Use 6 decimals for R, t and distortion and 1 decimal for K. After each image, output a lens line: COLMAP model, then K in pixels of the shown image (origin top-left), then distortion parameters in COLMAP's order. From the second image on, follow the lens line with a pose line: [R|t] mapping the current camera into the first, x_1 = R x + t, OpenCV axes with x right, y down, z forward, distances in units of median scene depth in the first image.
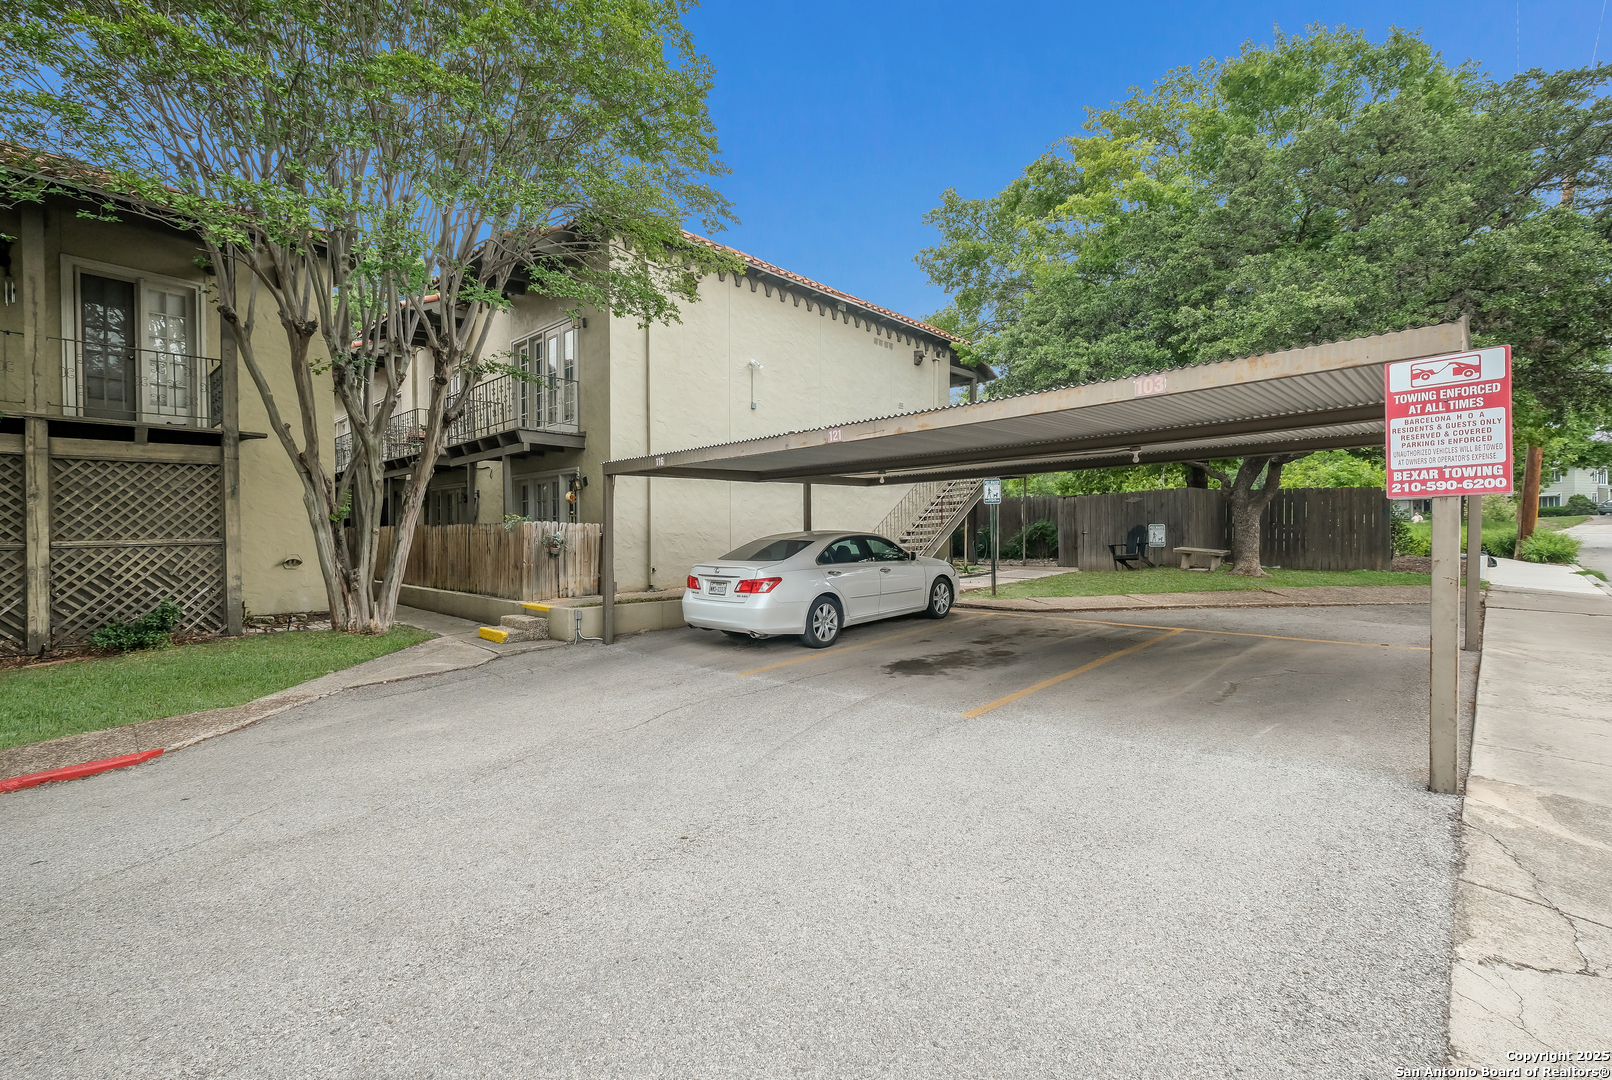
lens RADIAL K [[708.8, 0, 809.1], [0, 708.8, 539.1], [0, 0, 1]] dist [0.001640, 0.000032]
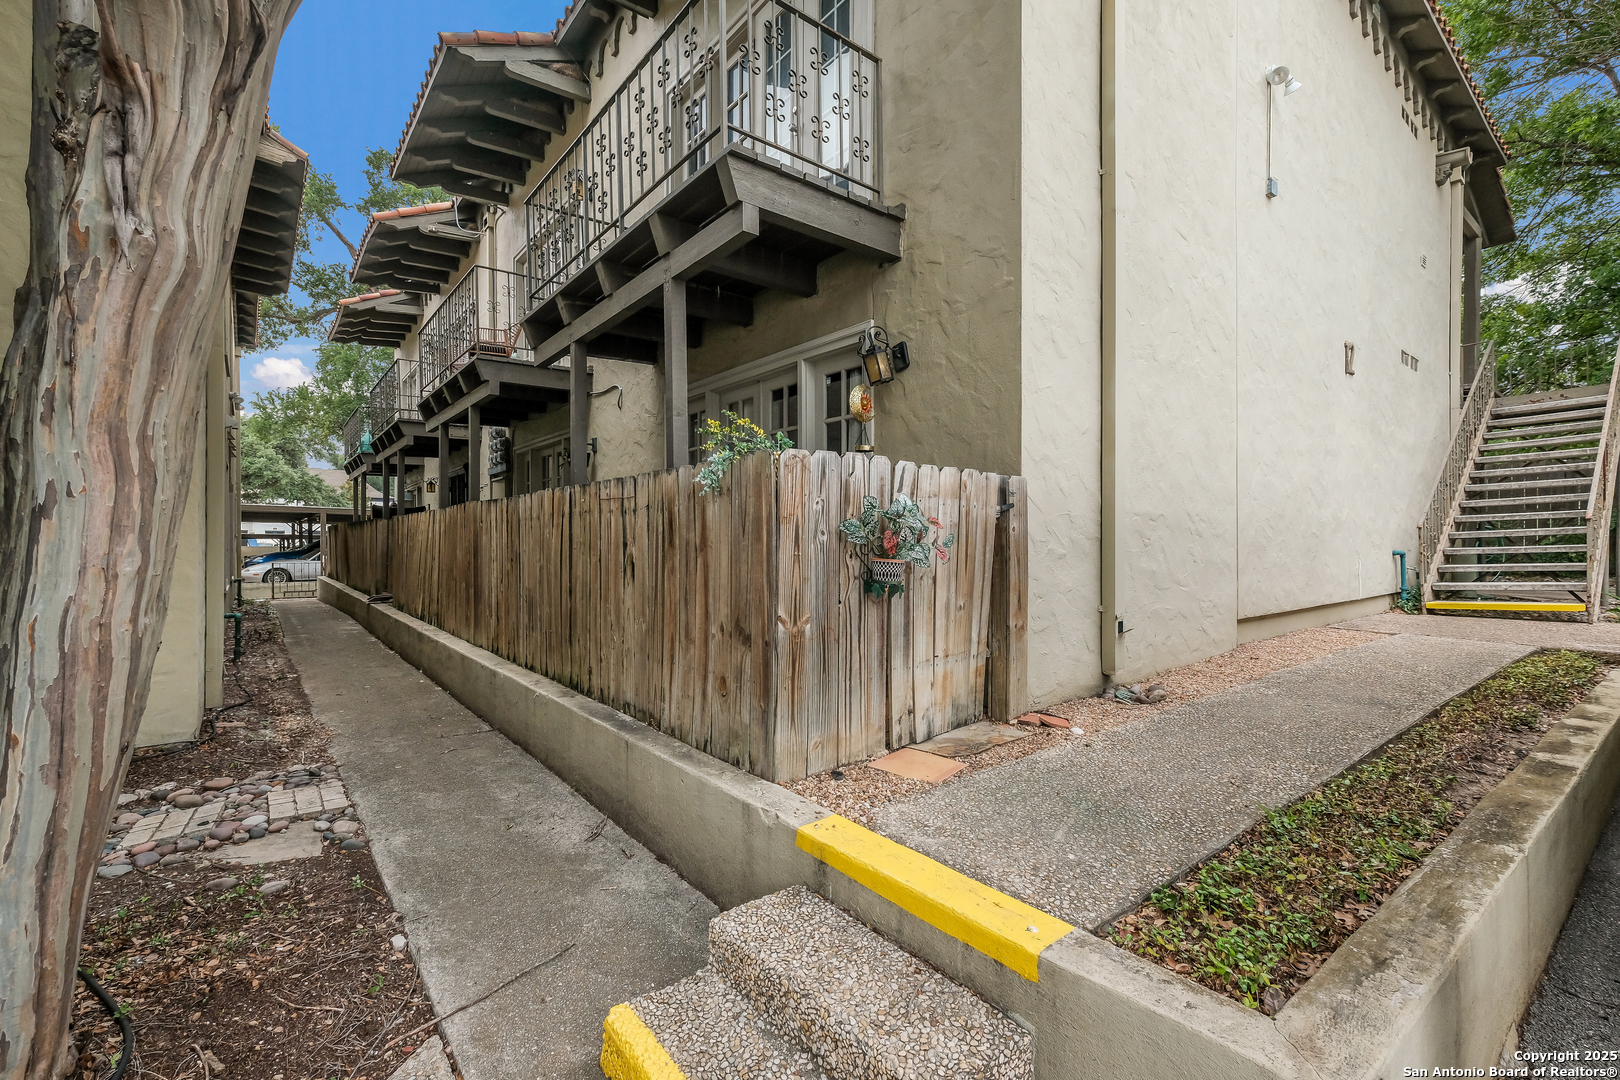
lens RADIAL K [[706.8, 0, 808.8], [0, 706.8, 542.1], [0, 0, 1]] dist [0.000116, 0.000080]
pose [[0.990079, 0.000312, -0.140512, -0.337214], [-0.000643, 0.999997, -0.002312, 0.006863], [0.140511, 0.002380, 0.990076, 0.719708]]
